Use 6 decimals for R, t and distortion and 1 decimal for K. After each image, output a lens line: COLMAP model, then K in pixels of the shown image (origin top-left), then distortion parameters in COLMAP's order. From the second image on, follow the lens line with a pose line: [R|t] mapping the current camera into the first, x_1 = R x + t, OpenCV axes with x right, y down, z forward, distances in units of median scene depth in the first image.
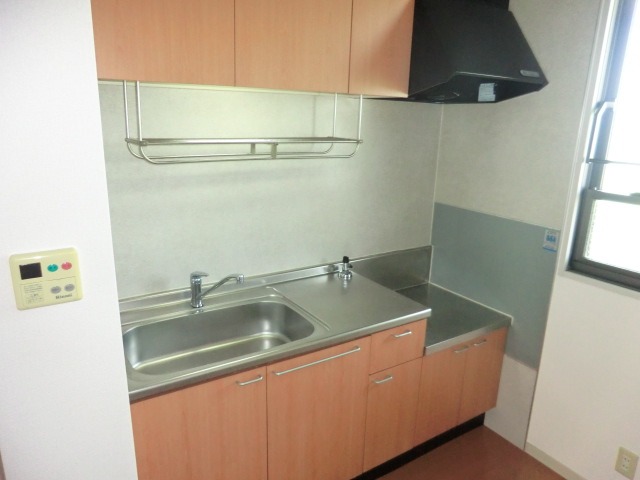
lens RADIAL K [[474.0, 0, 321.6], [0, 474.0, 249.9], [0, 0, 1]] dist [-0.096224, 0.121704]
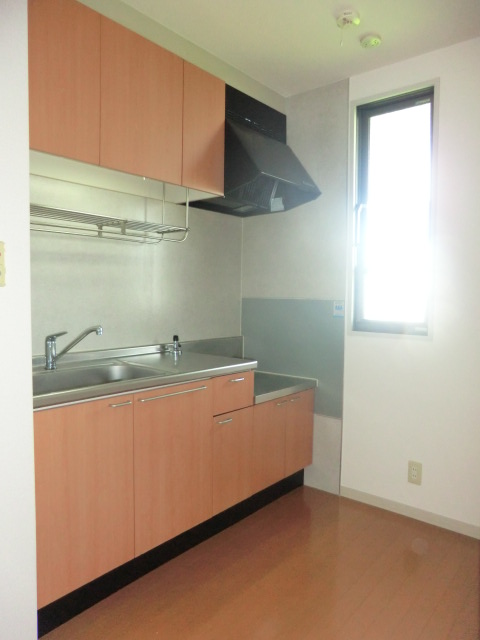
lens RADIAL K [[474.0, 0, 240.0], [0, 474.0, 320.0], [0, 0, 1]] dist [-0.096224, 0.121704]
pose [[0.955005, -0.032332, 0.294822, -0.152305], [0.094438, 0.975451, -0.198938, 0.245287], [-0.281152, 0.217829, 0.934614, -0.132651]]
